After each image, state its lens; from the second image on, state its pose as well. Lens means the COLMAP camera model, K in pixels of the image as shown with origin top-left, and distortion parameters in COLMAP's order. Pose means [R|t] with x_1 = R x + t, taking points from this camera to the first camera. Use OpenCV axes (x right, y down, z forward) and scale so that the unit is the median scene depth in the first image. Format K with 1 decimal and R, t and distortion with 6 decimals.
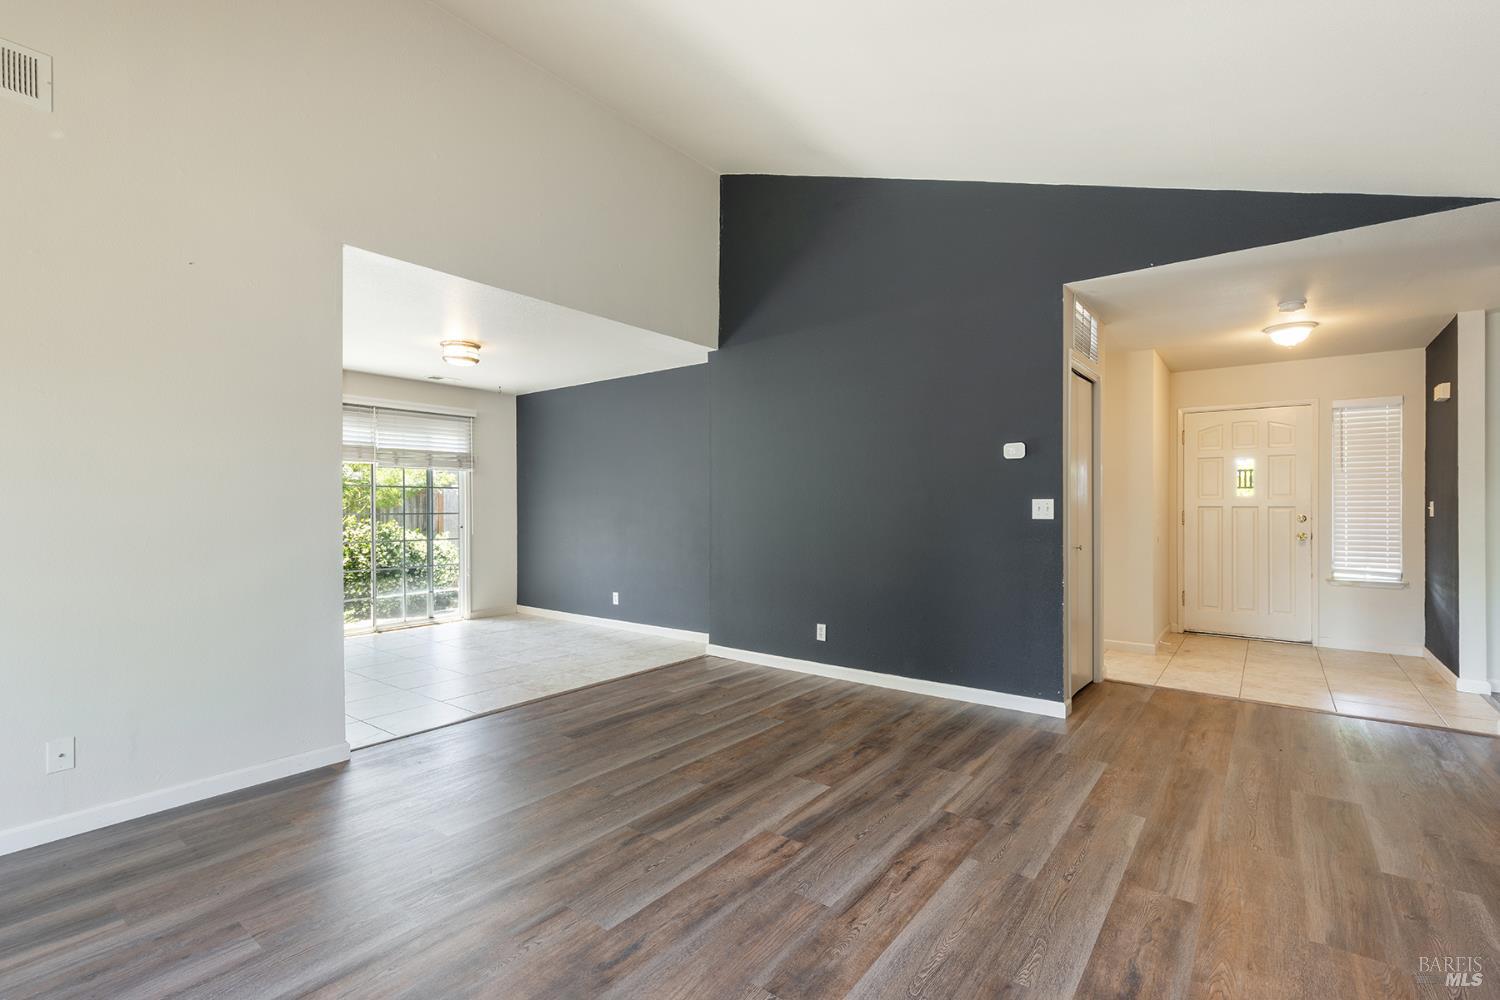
lens RADIAL K [[666.0, 0, 750.0], [0, 666.0, 500.0], [0, 0, 1]] dist [0.003195, 0.000147]
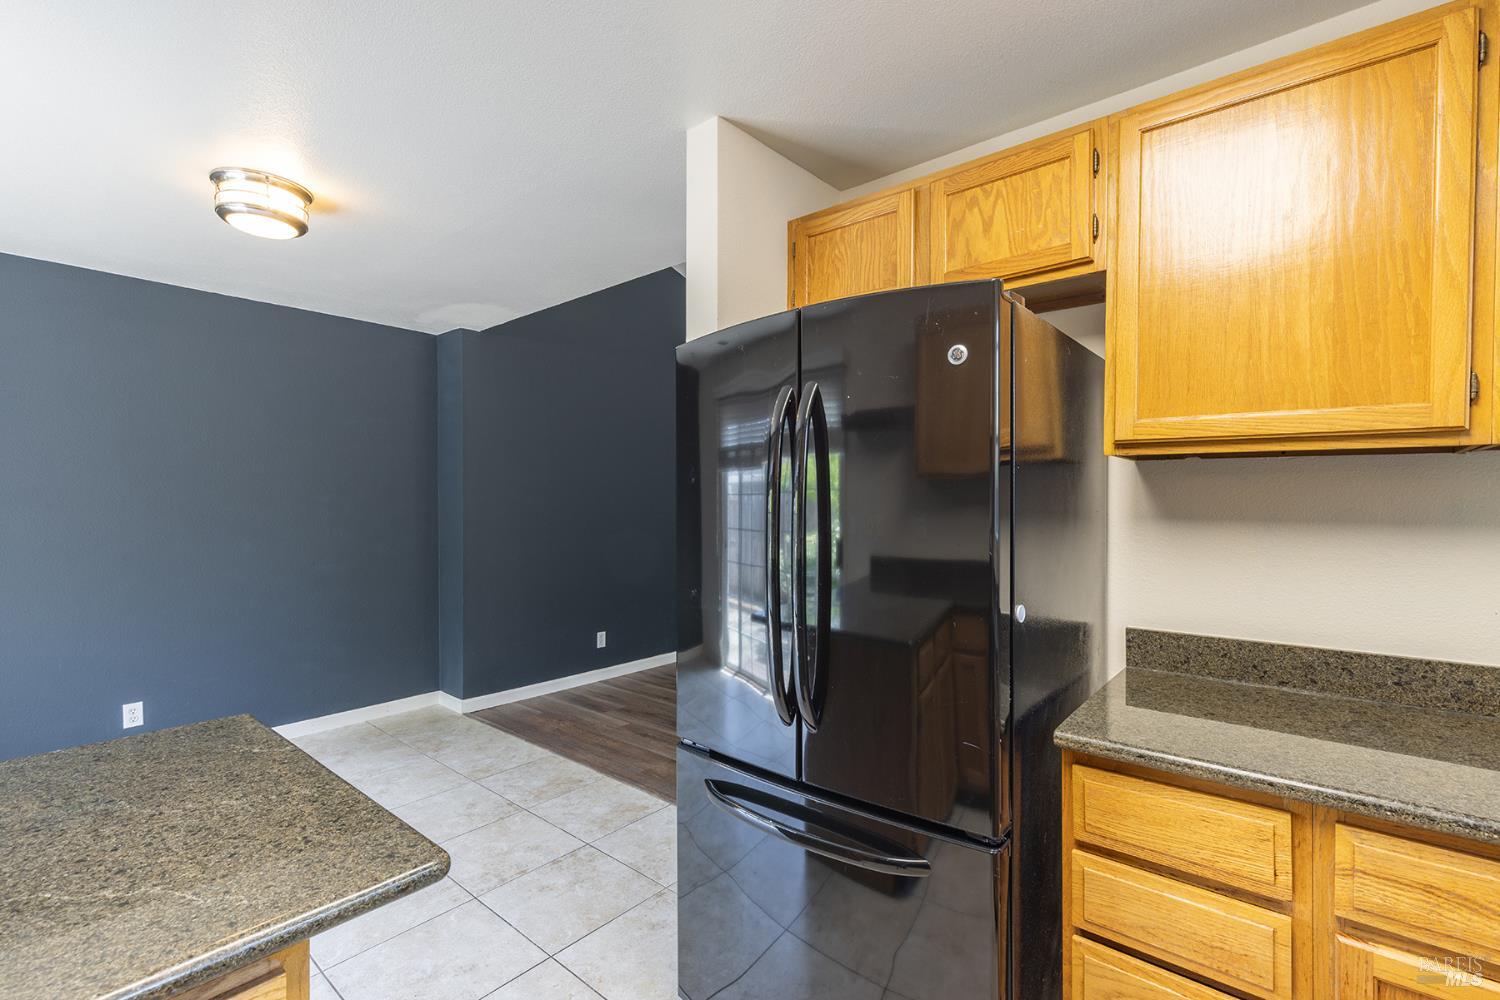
lens RADIAL K [[670.9, 0, 757.2], [0, 670.9, 508.6], [0, 0, 1]] dist [0.017224, -0.010178]
pose [[0.041510, -0.008990, 0.999098, -1.535886], [-0.012601, 0.999875, 0.009521, -0.038091], [-0.999059, -0.012985, 0.041391, 1.144549]]
